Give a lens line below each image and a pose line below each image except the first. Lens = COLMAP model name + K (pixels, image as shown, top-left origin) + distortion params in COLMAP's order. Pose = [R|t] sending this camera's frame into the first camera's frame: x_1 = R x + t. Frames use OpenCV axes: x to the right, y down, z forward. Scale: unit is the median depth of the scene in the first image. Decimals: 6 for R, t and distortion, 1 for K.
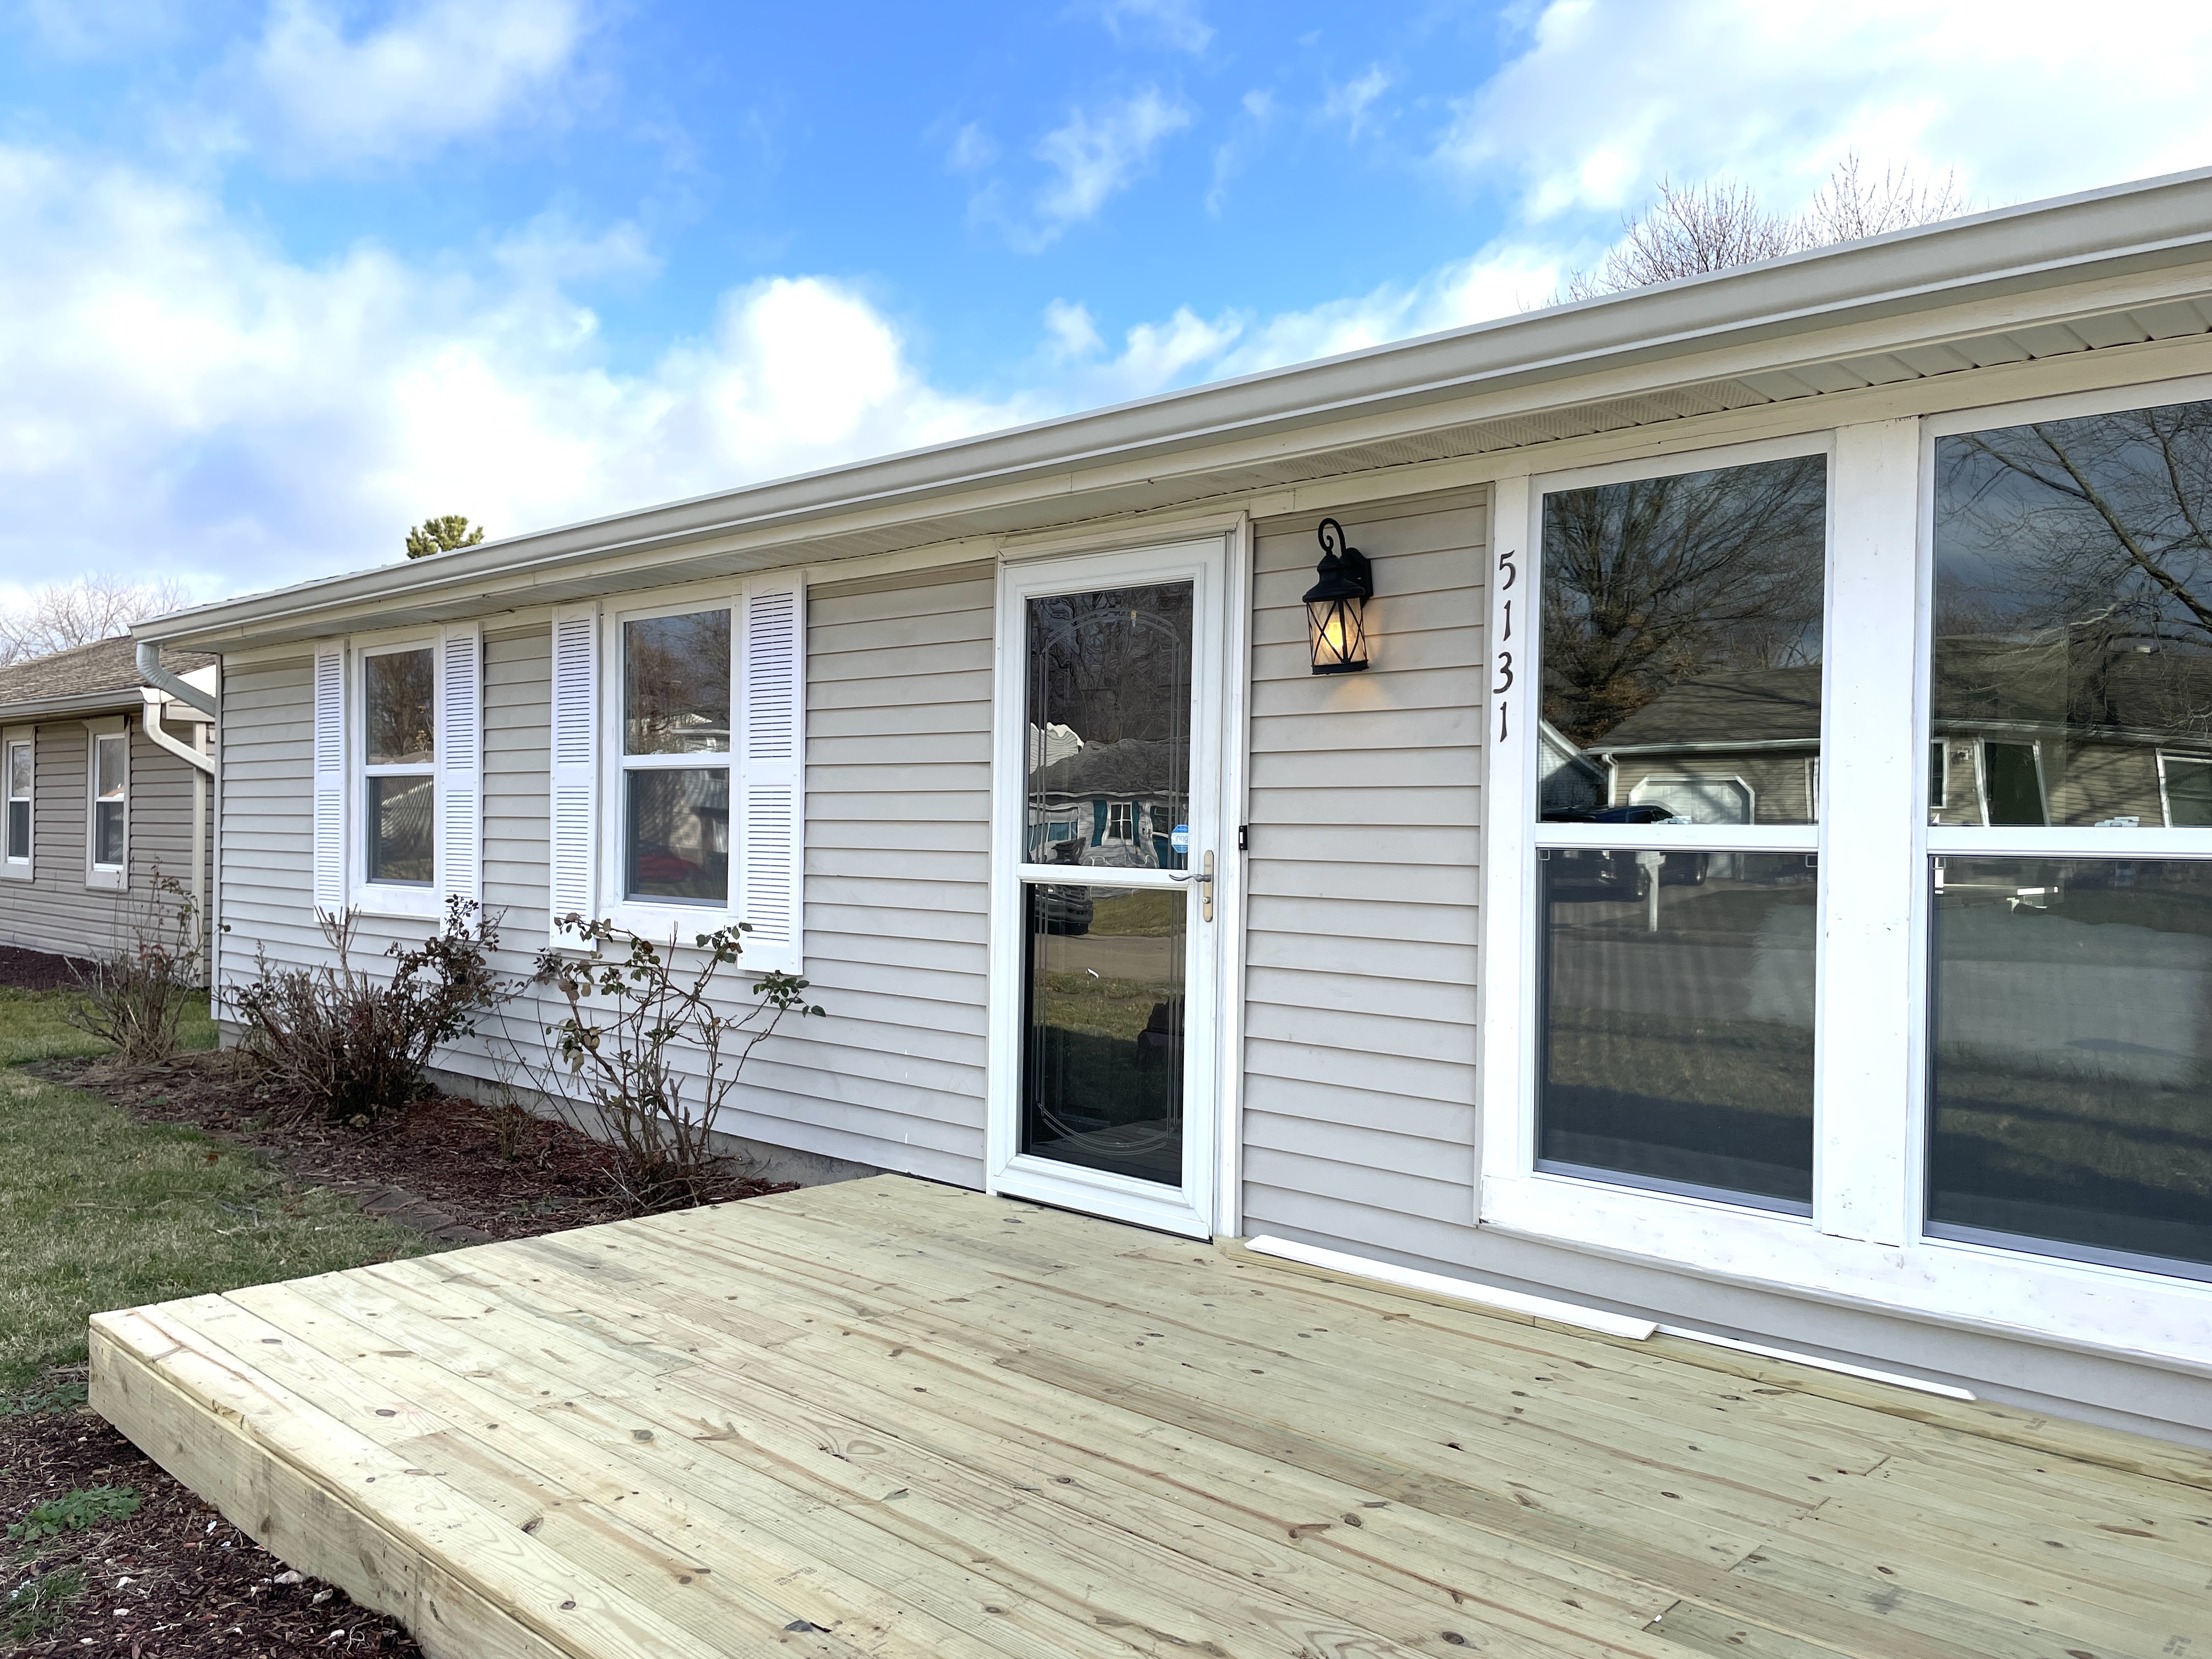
lens RADIAL K [[1727.0, 0, 1115.7], [0, 1727.0, 819.9], [0, 0, 1]] dist [0.072220, -0.072495]
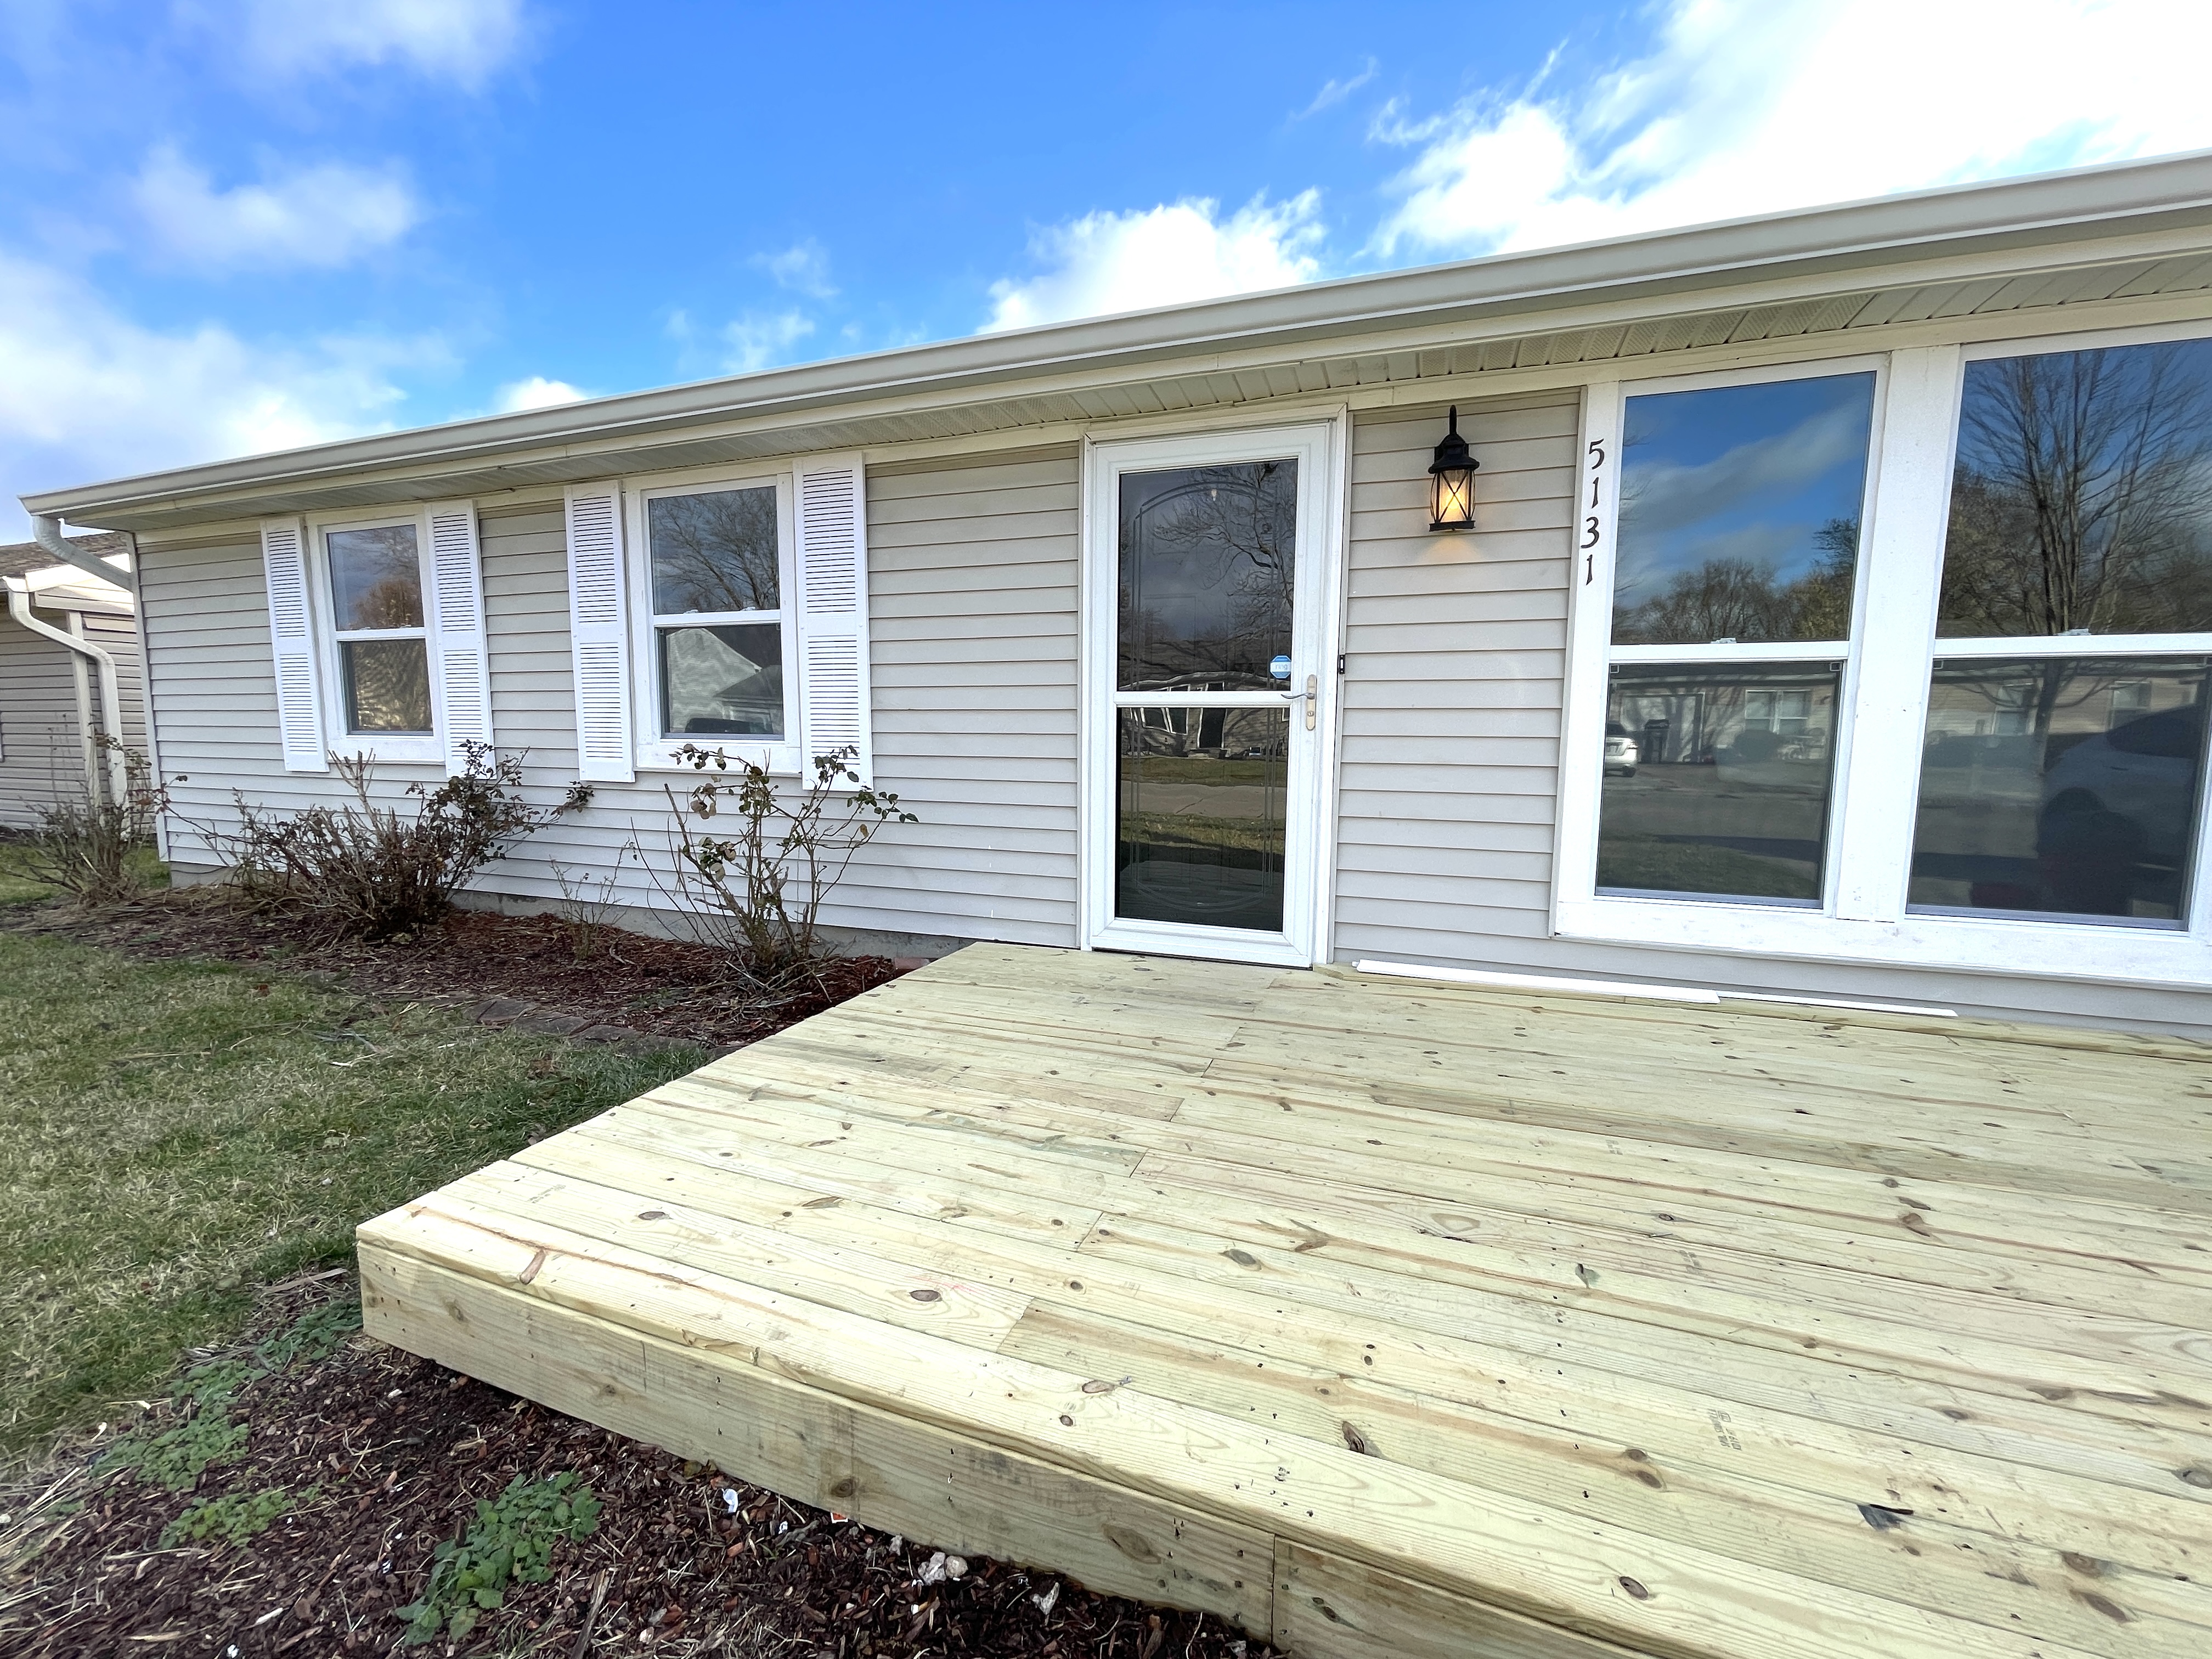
lens RADIAL K [[904.1, 0, 1107.9], [0, 904.1, 817.5], [0, 0, 1]] dist [-0.002423, -0.000388]
pose [[0.915892, -0.049404, 0.398374, -0.385993], [0.006354, 0.994058, 0.108668, 0.052970], [-0.401375, -0.096997, 0.910763, 0.465227]]
